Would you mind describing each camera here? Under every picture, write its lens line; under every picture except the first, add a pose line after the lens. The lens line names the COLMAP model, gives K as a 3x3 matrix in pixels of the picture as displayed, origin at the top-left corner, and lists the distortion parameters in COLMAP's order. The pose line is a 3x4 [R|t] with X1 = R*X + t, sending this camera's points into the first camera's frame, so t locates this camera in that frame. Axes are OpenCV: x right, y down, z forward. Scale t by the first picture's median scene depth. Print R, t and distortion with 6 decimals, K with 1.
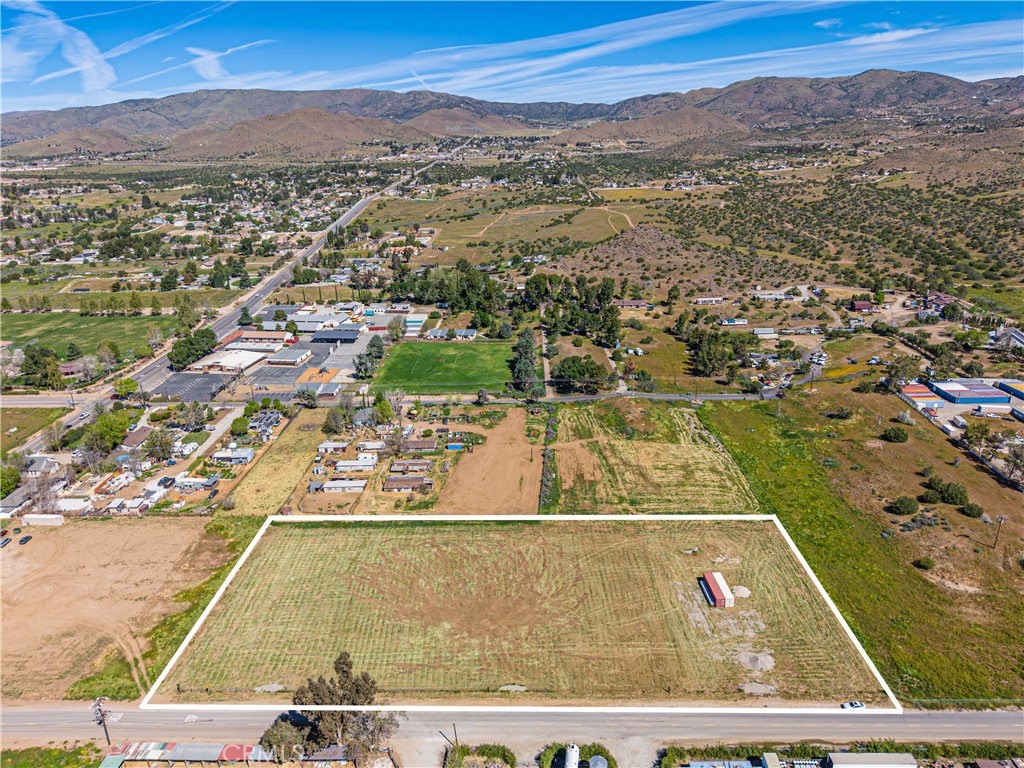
lens RADIAL K [[684.8, 0, 512.2], [0, 684.8, 378.5], [0, 0, 1]] dist [0.021782, -0.028327]
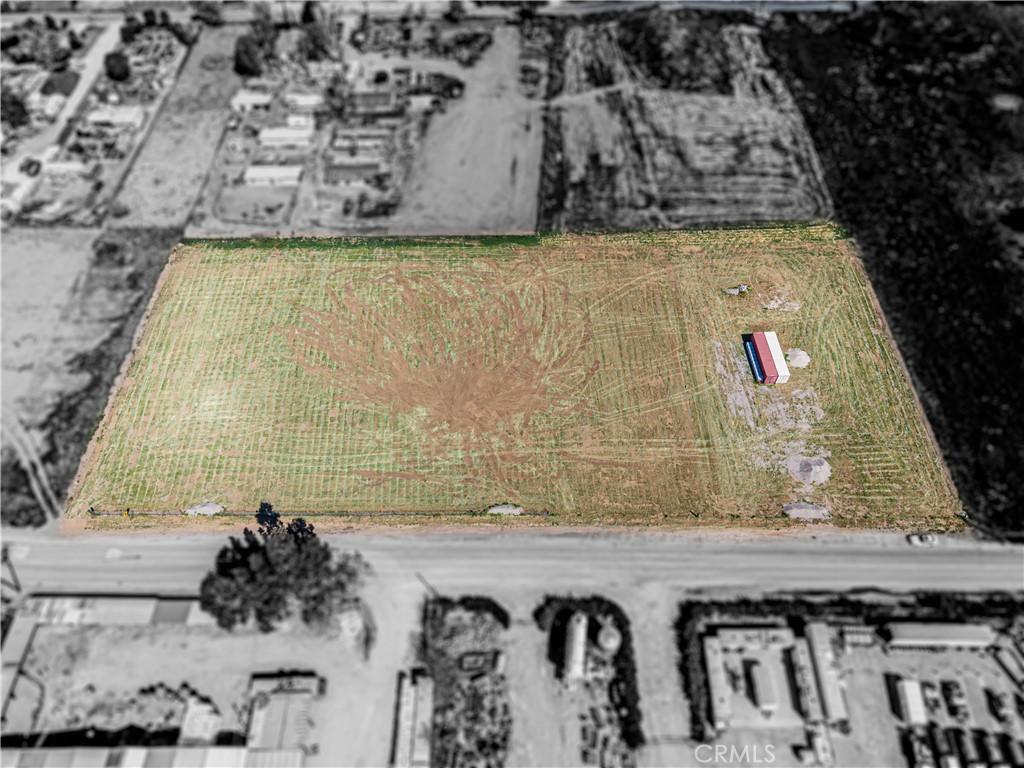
lens RADIAL K [[684.8, 0, 517.2], [0, 684.8, 392.7], [0, 0, 1]] dist [0.021782, -0.028327]
pose [[0.999826, -0.012596, 0.013764, 0.004274], [0.002125, 0.809778, 0.586732, -0.104327], [-0.018537, -0.586601, 0.809664, 0.321947]]
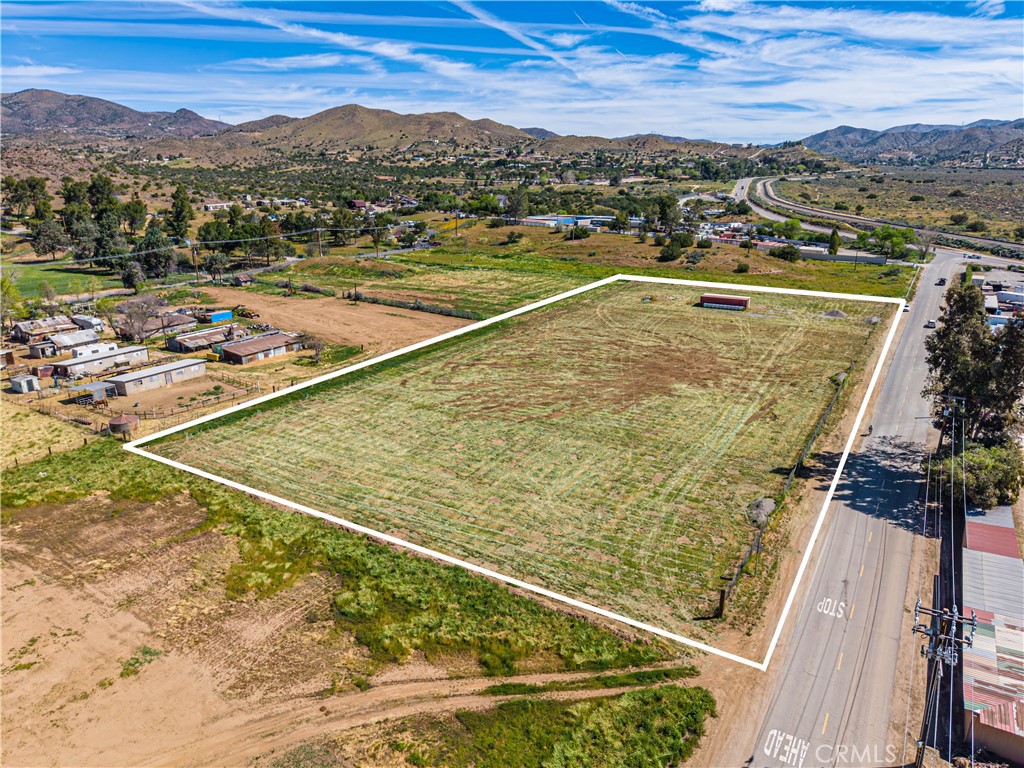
lens RADIAL K [[684.8, 0, 506.2], [0, 684.8, 384.5], [0, 0, 1]] dist [0.021782, -0.028327]
pose [[0.506565, -0.231734, 0.830476, -0.620370], [0.263183, 0.958793, 0.107006, 0.212169], [-0.821052, 0.164361, 0.546680, 0.674596]]
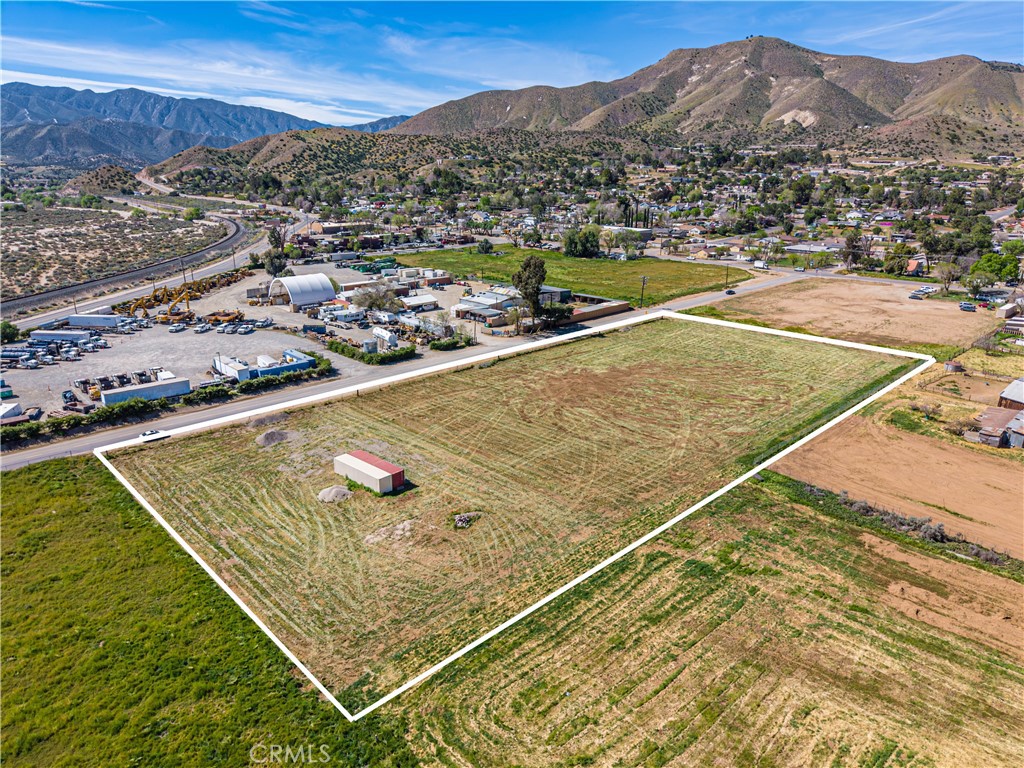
lens RADIAL K [[684.8, 0, 513.4], [0, 684.8, 384.9], [0, 0, 1]] dist [0.021782, -0.028327]
pose [[-0.702591, 0.245121, -0.668044, 0.527806], [-0.213858, 0.822663, 0.526773, -0.074733], [0.678698, 0.512972, -0.525574, 1.223567]]
